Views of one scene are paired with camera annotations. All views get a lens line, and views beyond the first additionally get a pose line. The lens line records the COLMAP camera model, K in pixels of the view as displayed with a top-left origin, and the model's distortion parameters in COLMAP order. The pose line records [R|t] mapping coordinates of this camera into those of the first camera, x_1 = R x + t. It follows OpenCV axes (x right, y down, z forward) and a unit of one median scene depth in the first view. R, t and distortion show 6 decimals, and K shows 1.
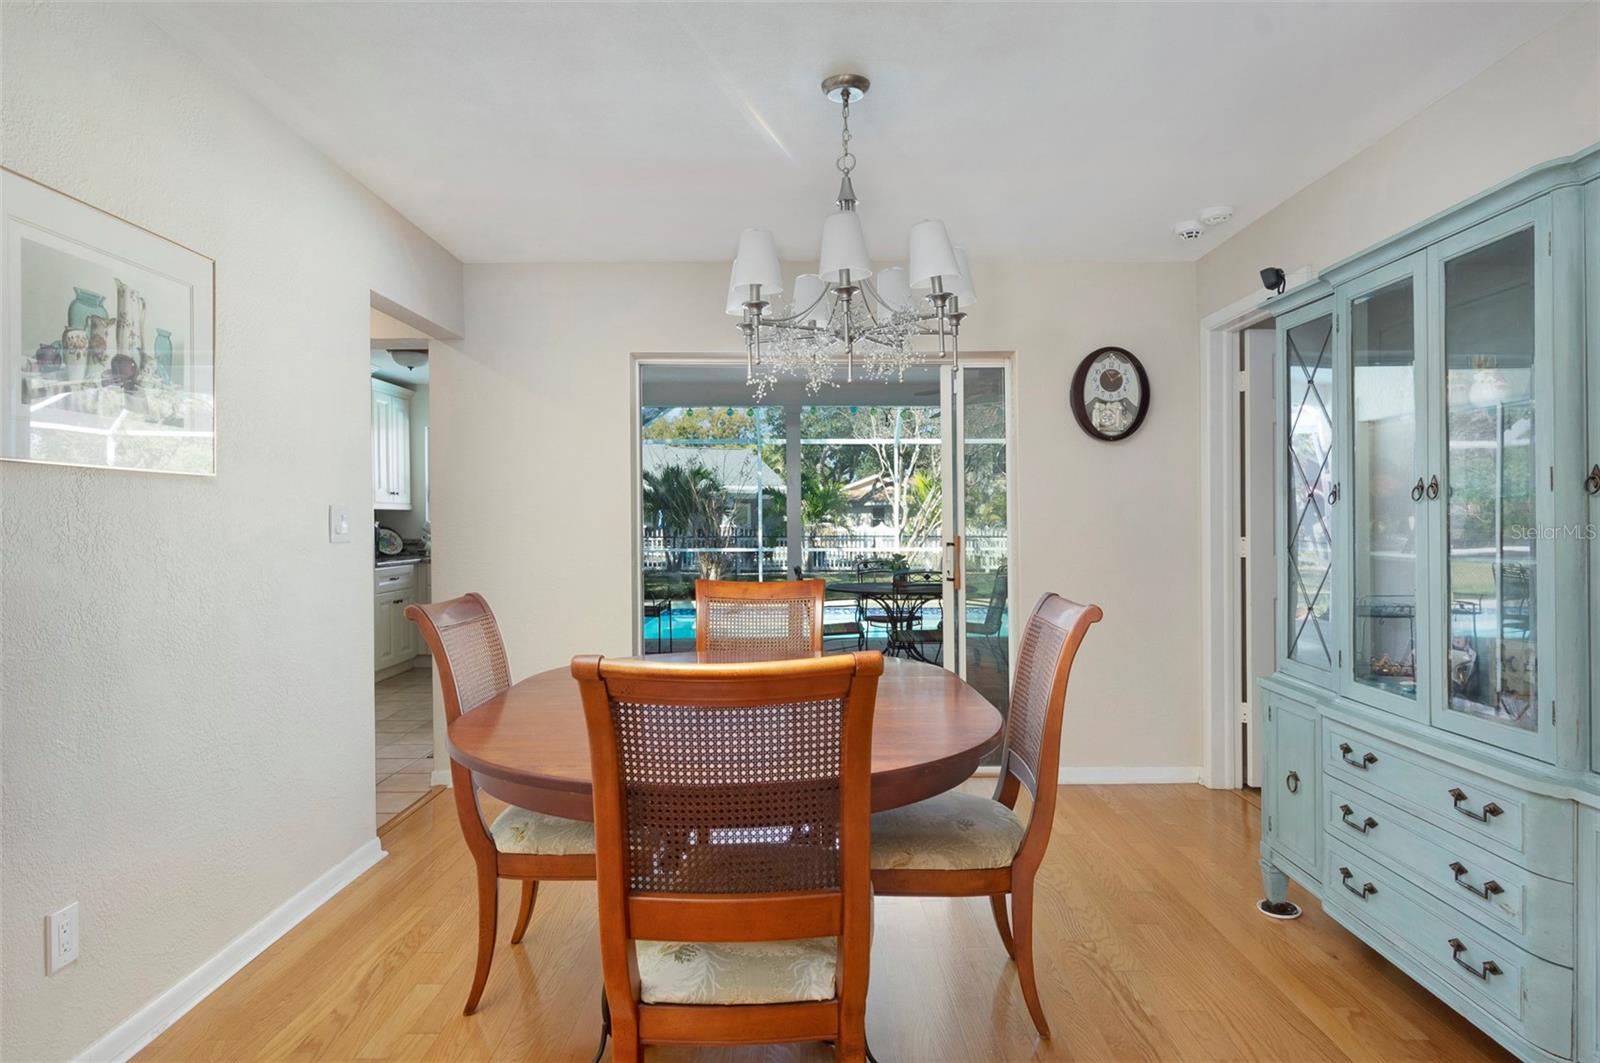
lens RADIAL K [[941.1, 0, 801.3], [0, 941.1, 522.5], [0, 0, 1]] dist [-0.001212, -0.001141]
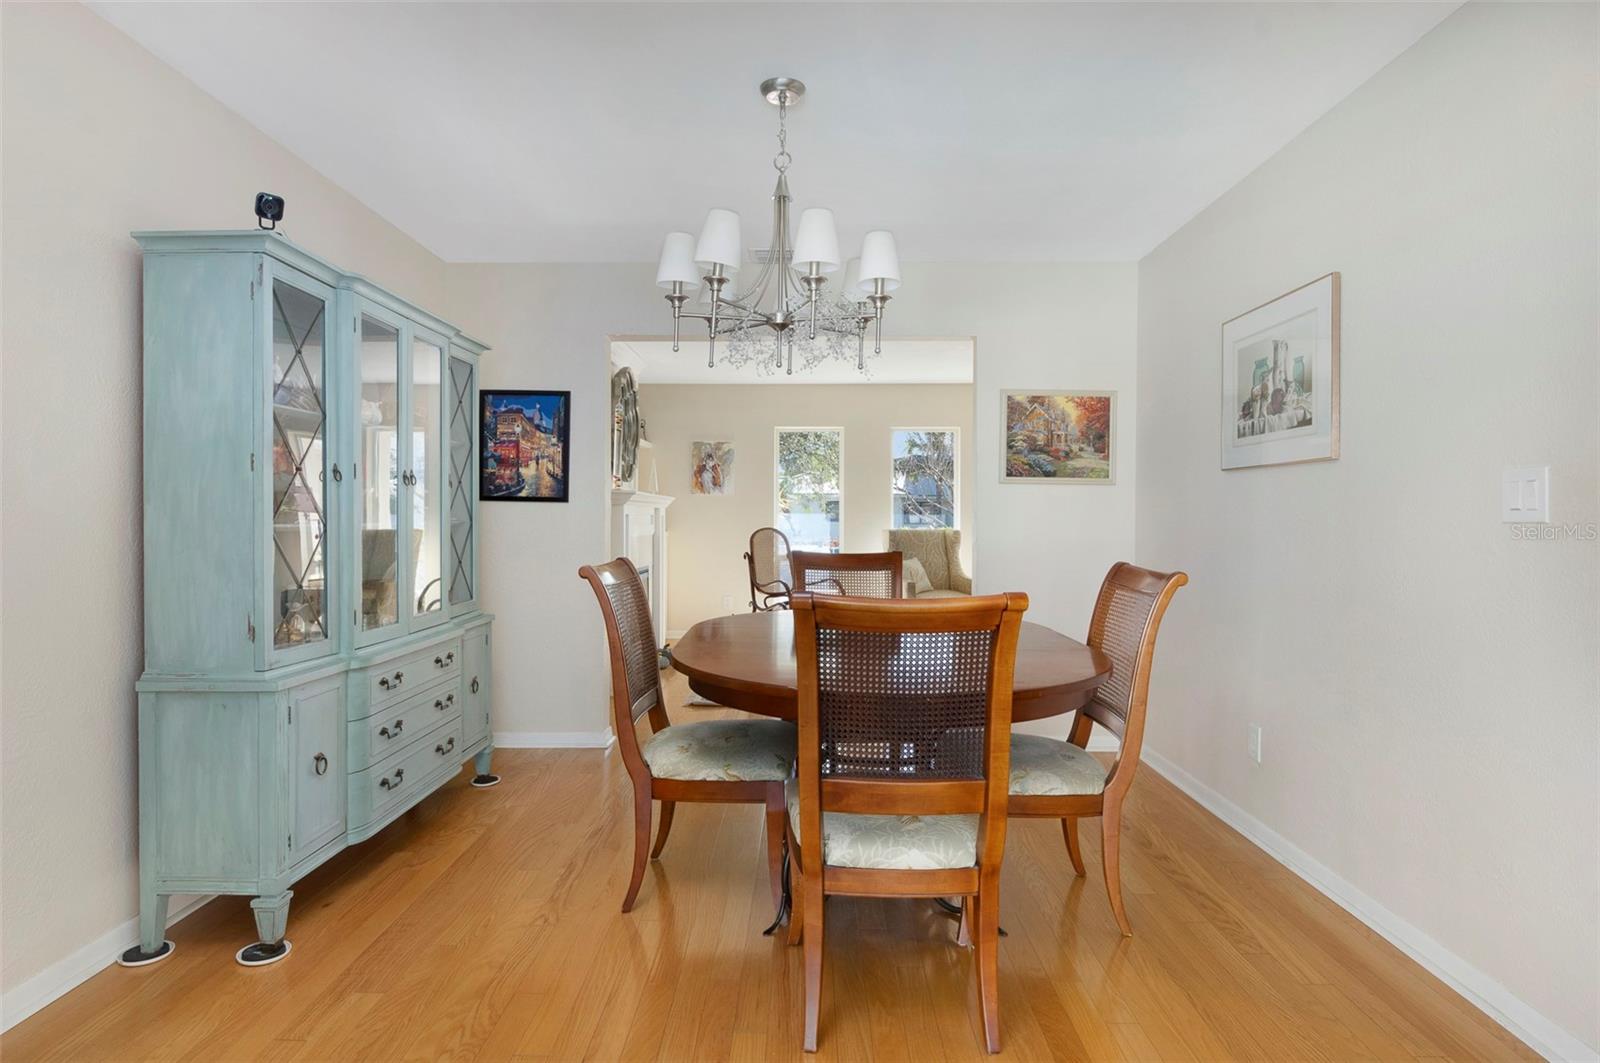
lens RADIAL K [[920.7, 0, 799.8], [0, 920.7, 526.1], [0, 0, 1]] dist [-0.000497, -0.000121]
pose [[-0.999920, -0.001456, 0.012528, 0.022778], [-0.001283, 0.999904, 0.013812, 0.021314], [-0.012547, 0.013795, -0.999826, 2.386672]]
